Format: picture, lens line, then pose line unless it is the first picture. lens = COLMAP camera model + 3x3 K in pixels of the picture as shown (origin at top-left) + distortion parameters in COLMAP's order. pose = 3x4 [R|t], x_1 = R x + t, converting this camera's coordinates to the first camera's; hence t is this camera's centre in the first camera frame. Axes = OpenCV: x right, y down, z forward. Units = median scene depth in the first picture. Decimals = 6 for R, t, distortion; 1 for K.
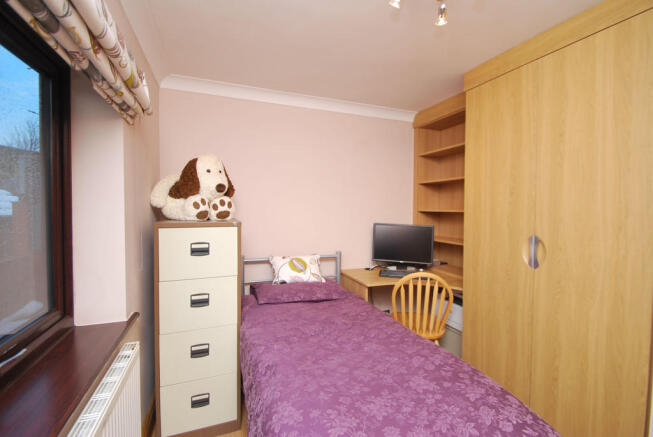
lens RADIAL K [[286.5, 0, 326.7], [0, 286.5, 207.5], [0, 0, 1]] dist [-0.000548, -0.000219]
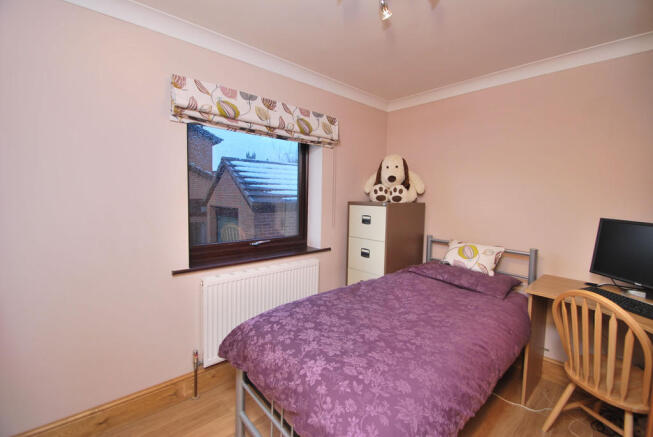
lens RADIAL K [[286.5, 0, 326.7], [0, 286.5, 207.5], [0, 0, 1]] dist [-0.000548, -0.000219]
pose [[0.341653, 0.032216, -0.939274, 0.889527], [-0.020407, 0.999431, 0.026856, 0.042427], [0.939605, 0.009992, 0.342116, 0.272207]]
